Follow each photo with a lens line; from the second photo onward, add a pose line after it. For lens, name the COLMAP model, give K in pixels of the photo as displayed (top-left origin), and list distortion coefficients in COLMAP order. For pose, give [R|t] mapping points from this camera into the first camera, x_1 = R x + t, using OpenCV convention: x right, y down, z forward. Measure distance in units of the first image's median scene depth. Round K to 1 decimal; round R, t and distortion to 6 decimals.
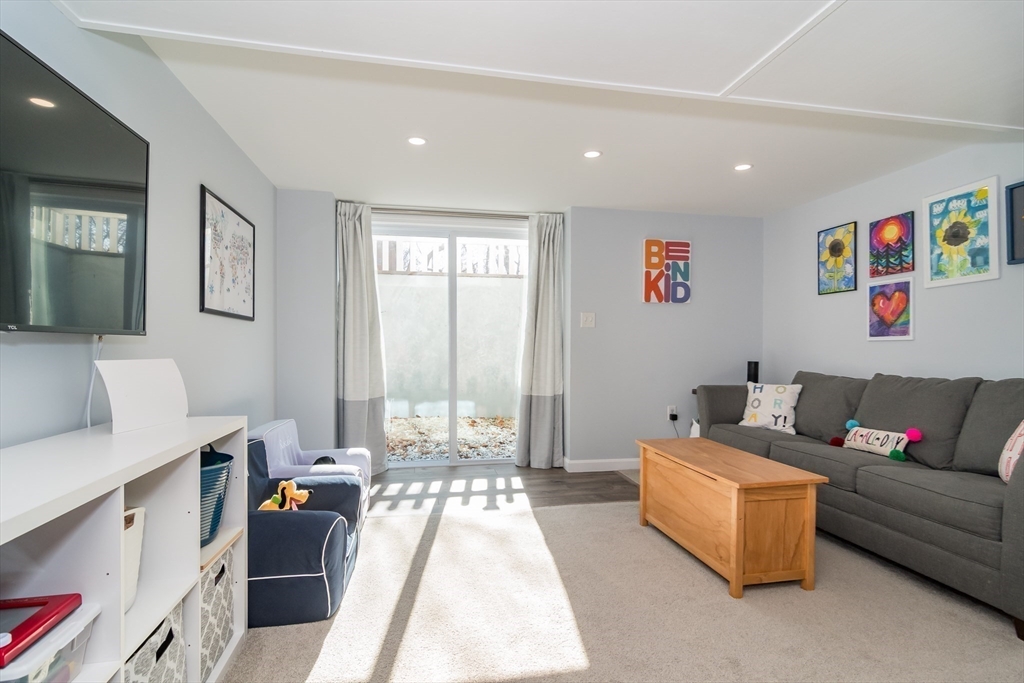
lens RADIAL K [[496.4, 0, 512.0], [0, 496.4, 341.5], [0, 0, 1]] dist [0.000868, 0.001067]
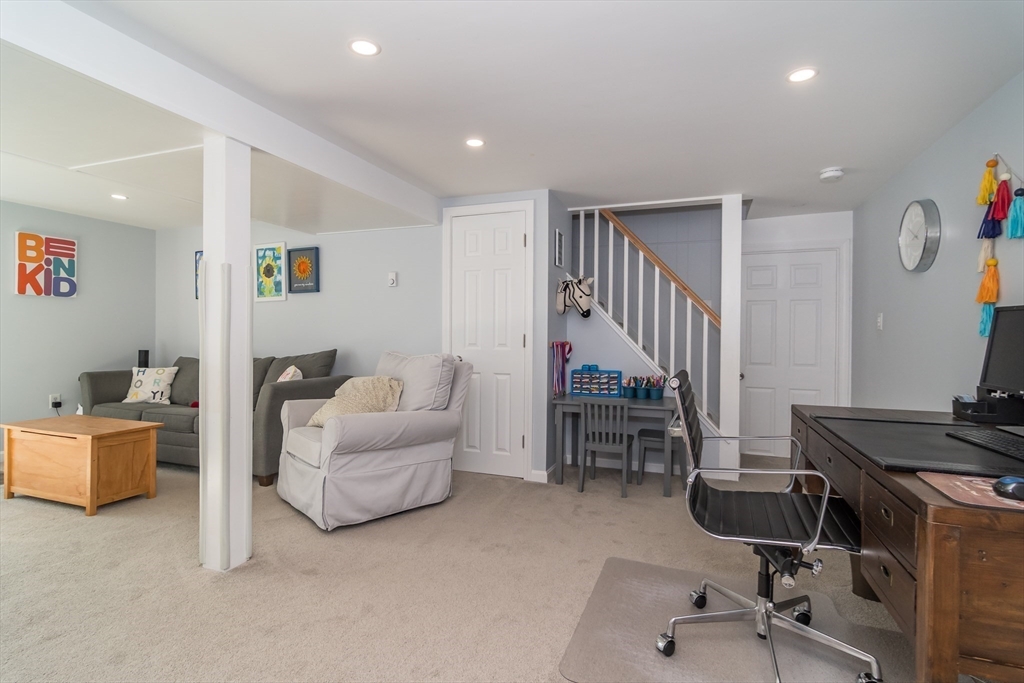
lens RADIAL K [[496.4, 0, 512.0], [0, 496.4, 341.5], [0, 0, 1]] dist [0.000868, 0.001067]
pose [[0.530789, -0.009541, 0.847450, -0.069027], [-0.013509, 0.999714, 0.019716, -0.019435], [-0.847396, -0.021914, 0.530508, -0.467154]]
